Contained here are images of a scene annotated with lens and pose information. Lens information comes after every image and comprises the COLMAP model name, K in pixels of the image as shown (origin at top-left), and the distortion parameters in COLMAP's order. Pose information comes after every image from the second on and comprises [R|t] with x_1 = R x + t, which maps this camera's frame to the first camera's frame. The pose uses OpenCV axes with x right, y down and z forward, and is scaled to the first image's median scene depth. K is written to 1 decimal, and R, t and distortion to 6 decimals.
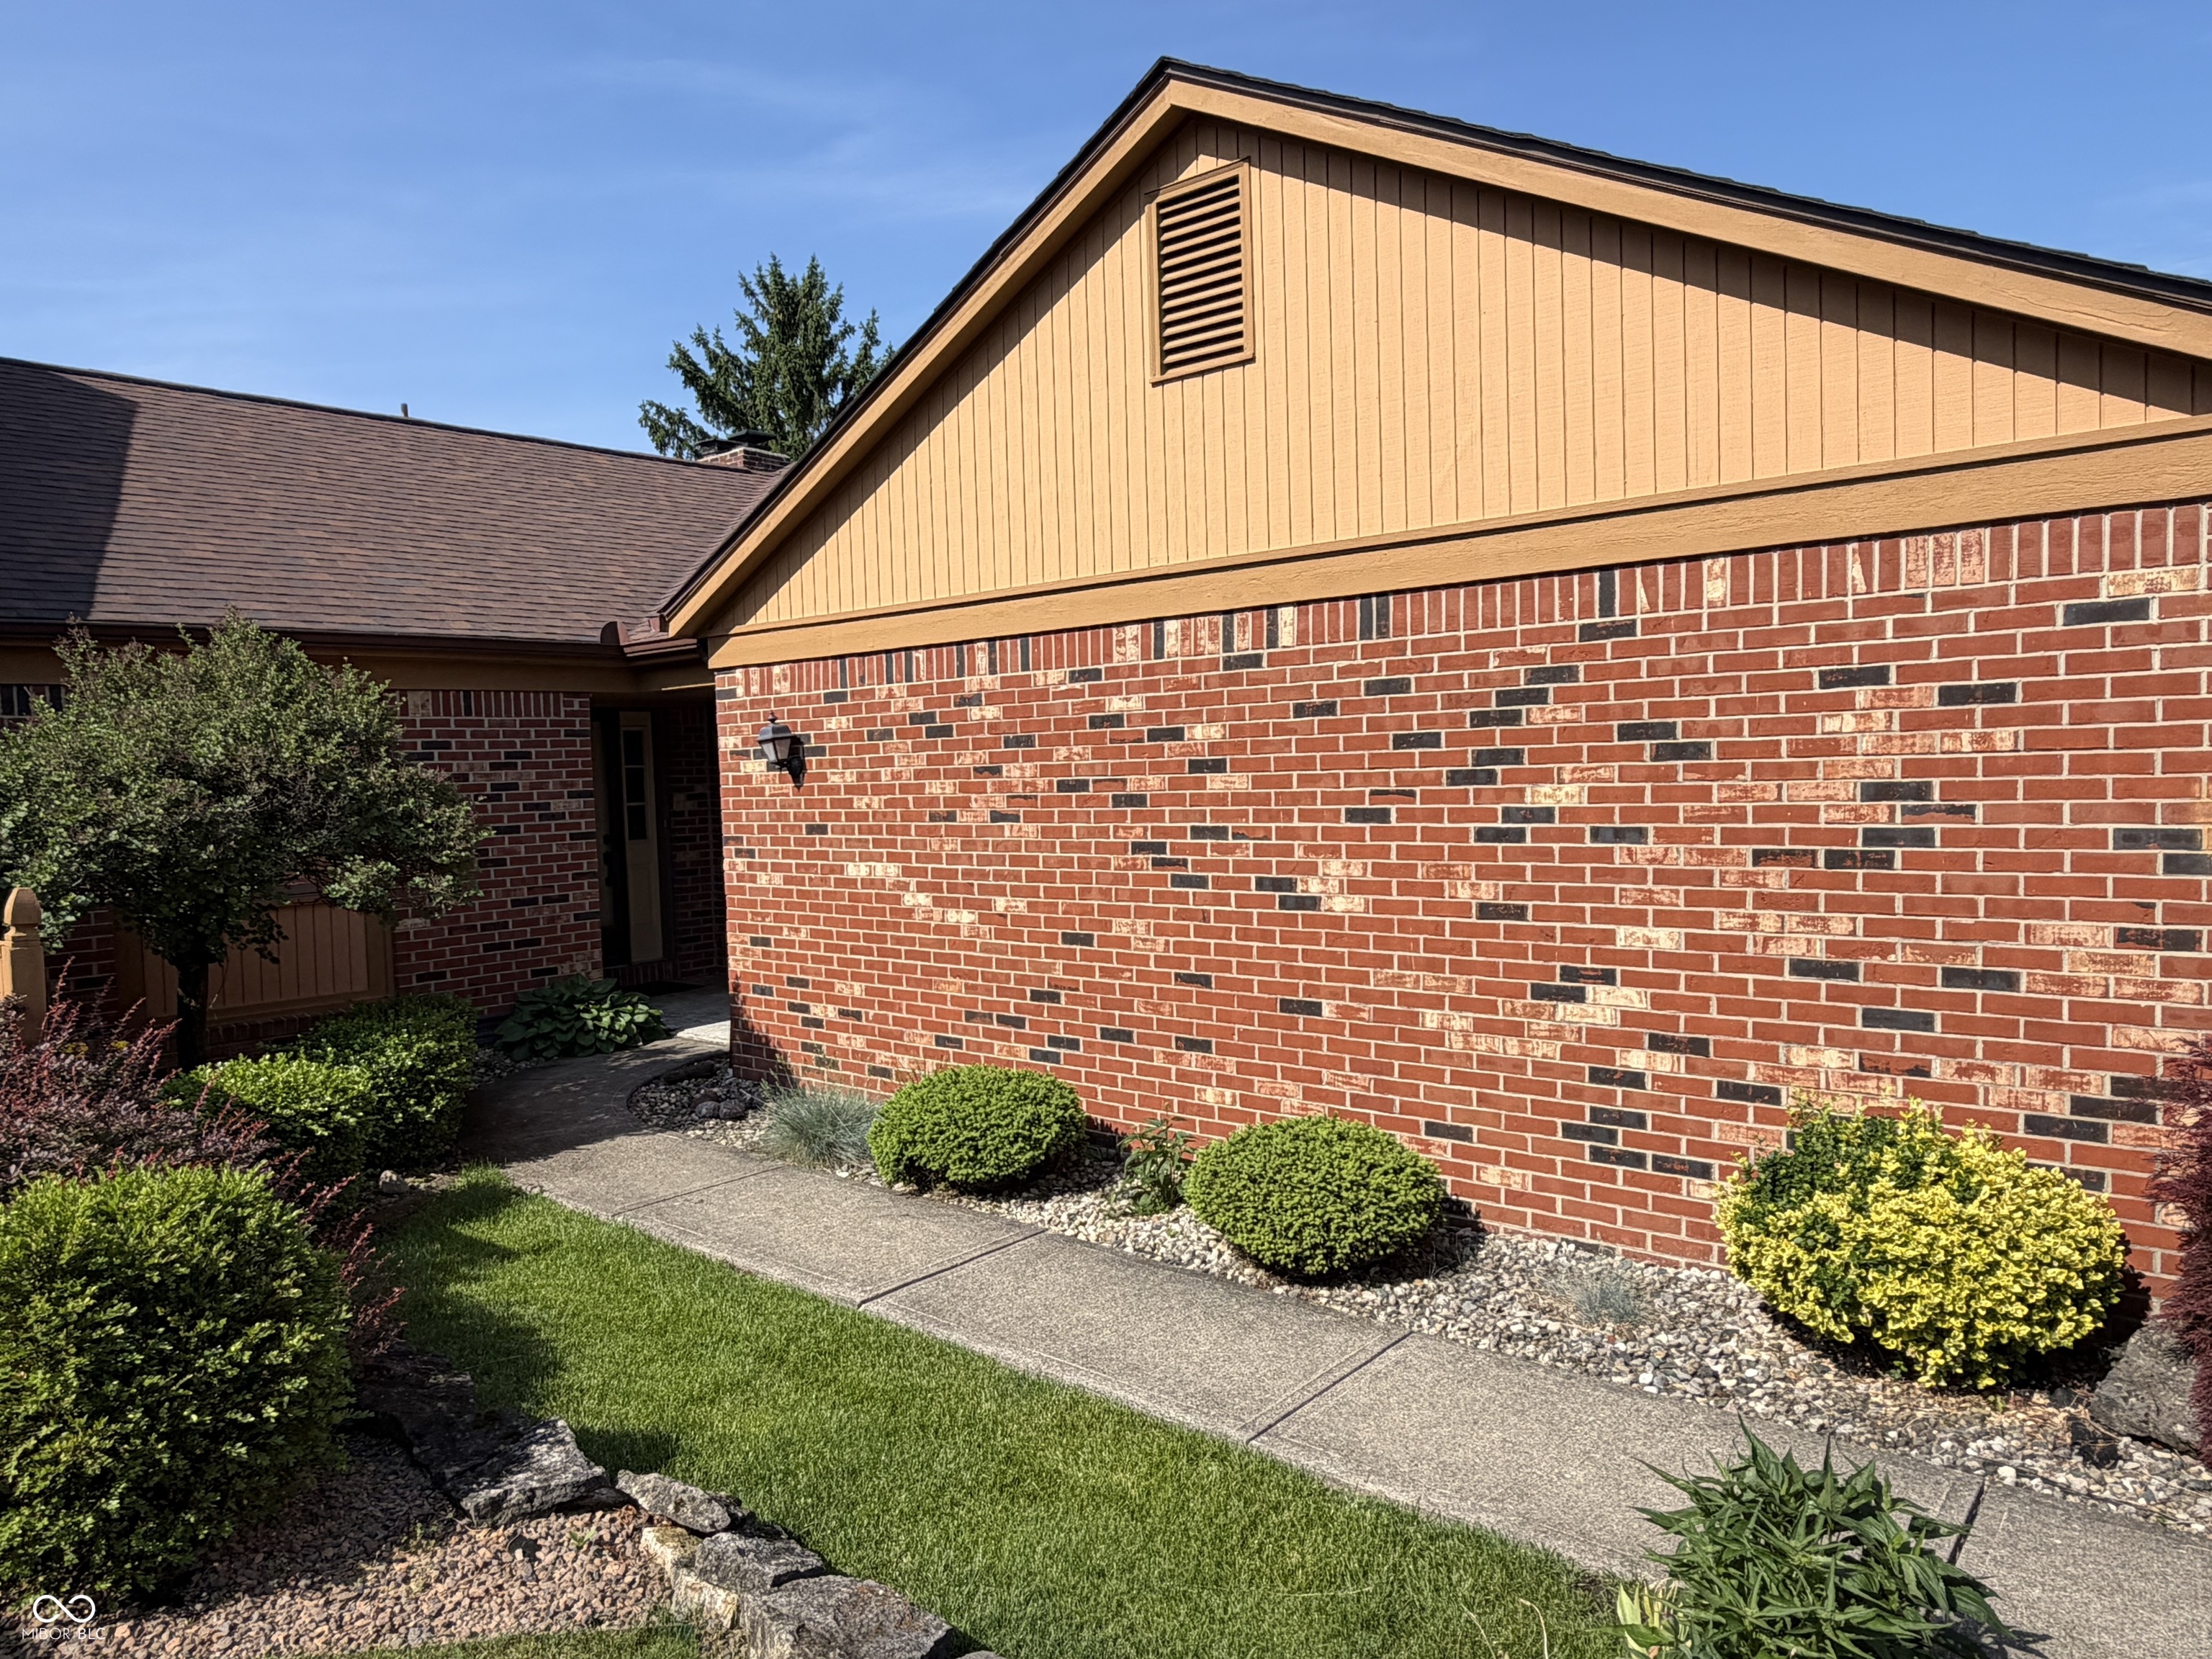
lens RADIAL K [[1505.2, 0, 1103.3], [0, 1505.2, 838.3], [0, 0, 1]] dist [-0.003069, -0.001733]
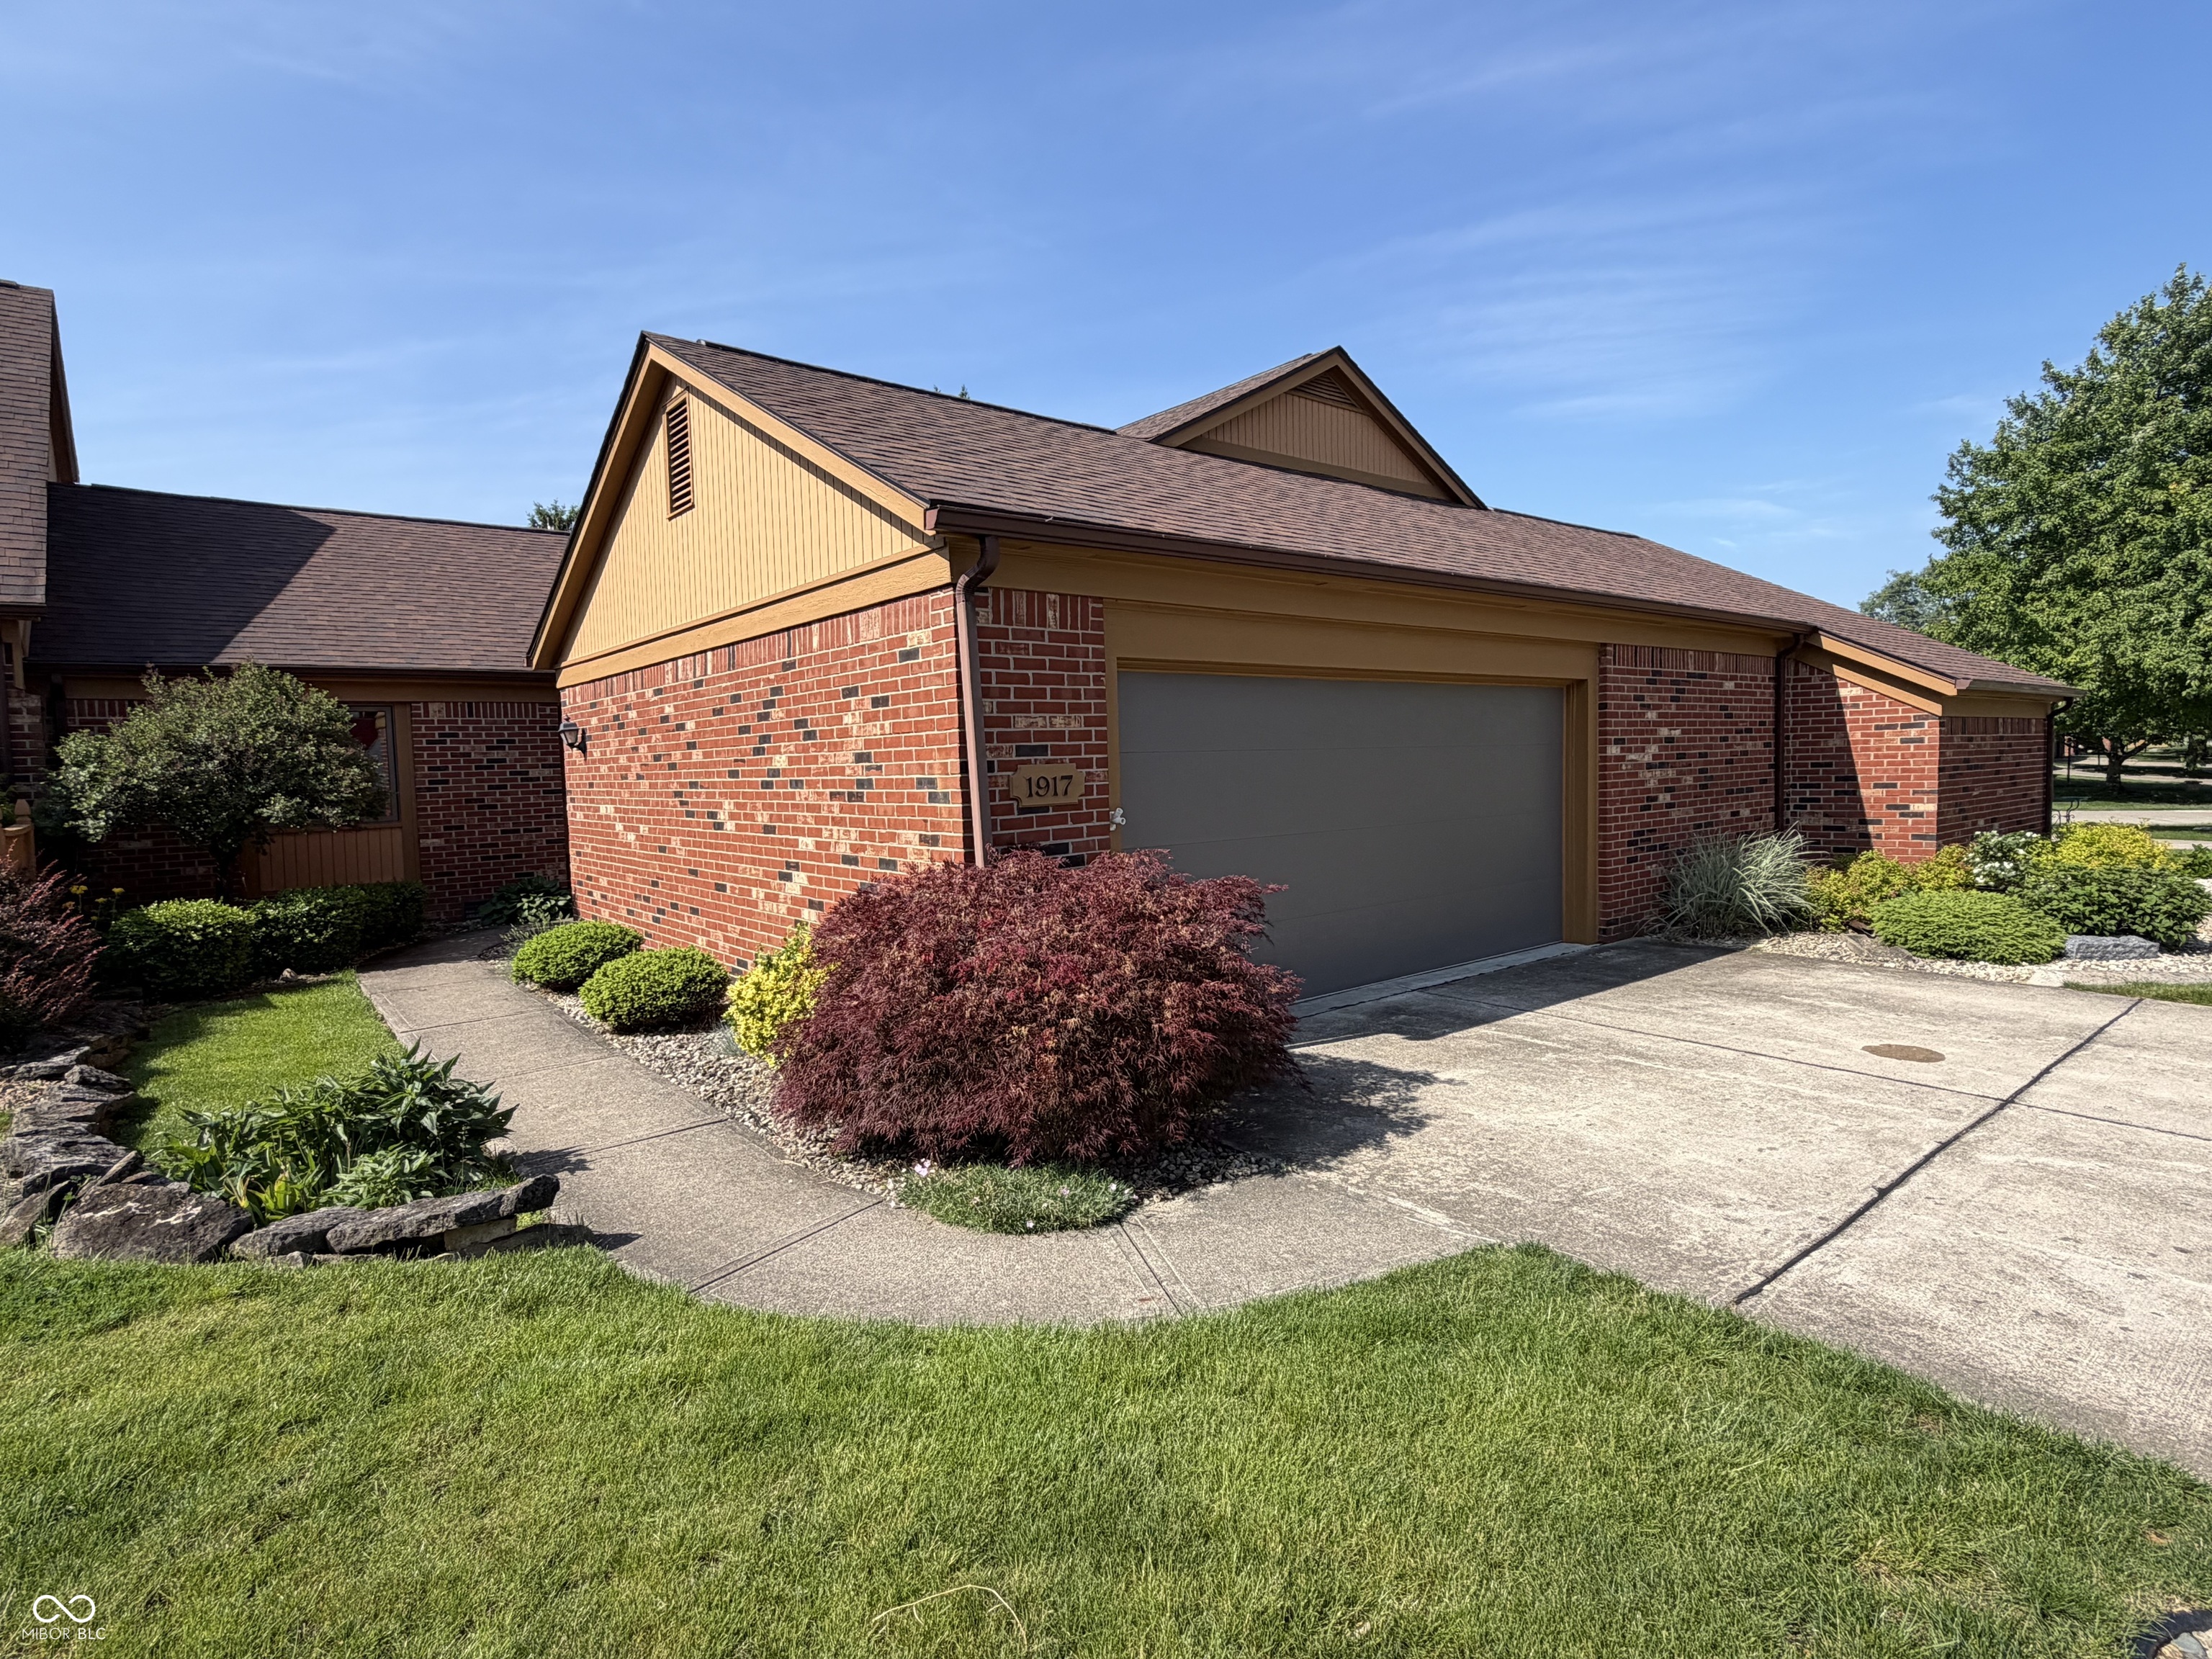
lens RADIAL K [[1171.6, 0, 1110.6], [0, 1171.6, 817.4], [0, 0, 1]] dist [-0.001223, 0.000061]
pose [[0.983851, 0.013466, -0.178481, 0.856261], [-0.012939, 0.999908, 0.004118, 0.023752], [0.178520, -0.001742, 0.983935, -0.235922]]
